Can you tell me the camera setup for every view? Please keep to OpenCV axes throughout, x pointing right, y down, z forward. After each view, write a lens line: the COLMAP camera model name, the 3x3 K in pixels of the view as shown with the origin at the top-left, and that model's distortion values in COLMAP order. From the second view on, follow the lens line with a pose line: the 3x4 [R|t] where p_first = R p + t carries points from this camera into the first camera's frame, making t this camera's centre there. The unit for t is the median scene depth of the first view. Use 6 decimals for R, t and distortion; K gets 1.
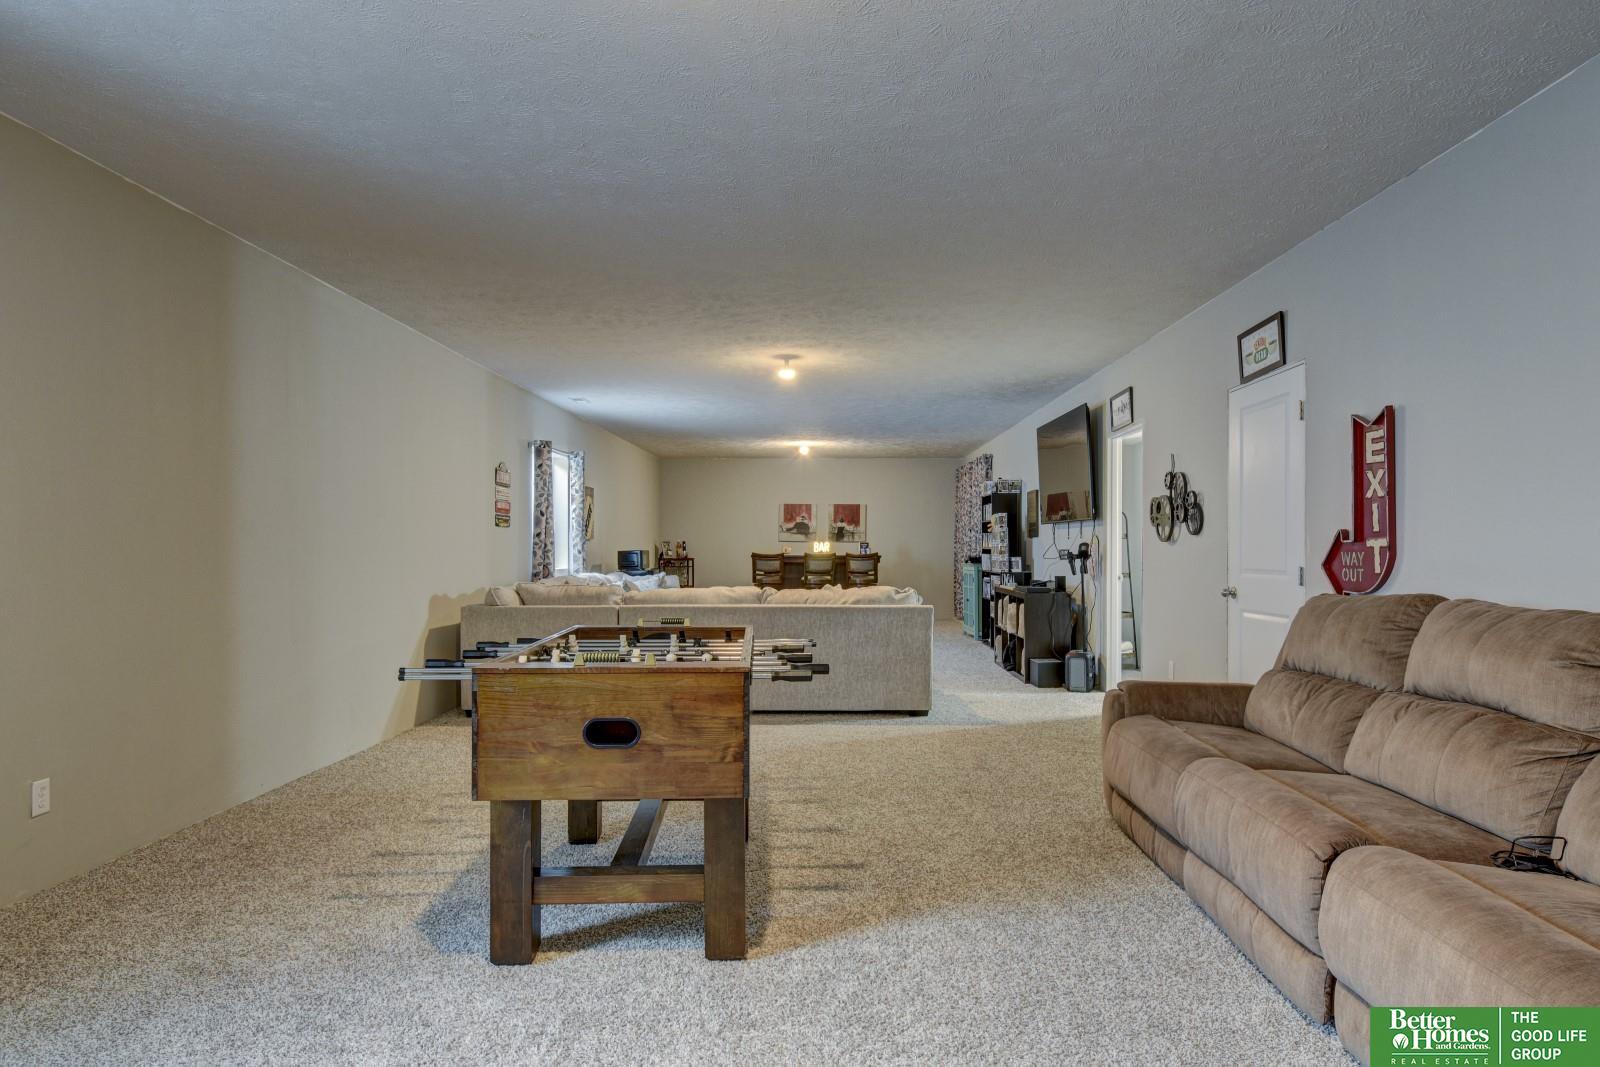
lens RADIAL K [[916.8, 0, 803.1], [0, 916.8, 540.2], [0, 0, 1]] dist [0.000468, -0.000093]
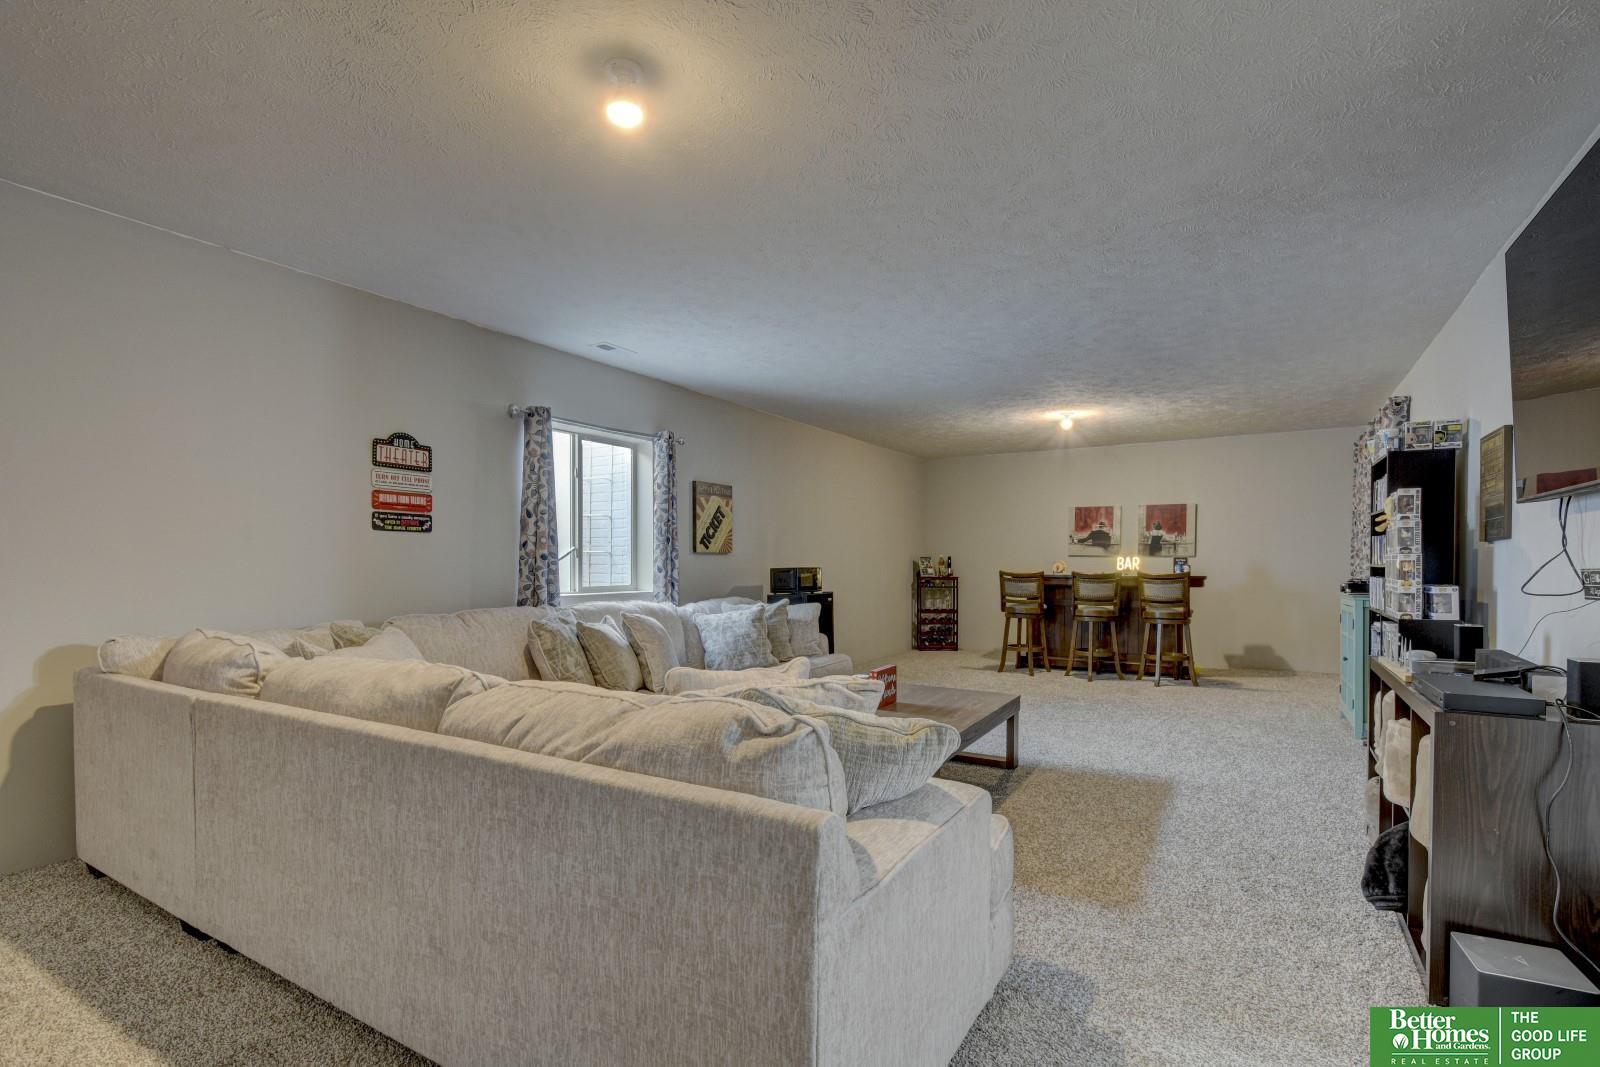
lens RADIAL K [[727.3, 0, 815.5], [0, 727.3, 574.6], [0, 0, 1]] dist [-0.004019, -0.001008]
pose [[0.863010, 0.008005, -0.505123, 0.137935], [0.002947, 0.999778, 0.020879, 0.004504], [0.505178, -0.019507, 0.862795, 0.511277]]
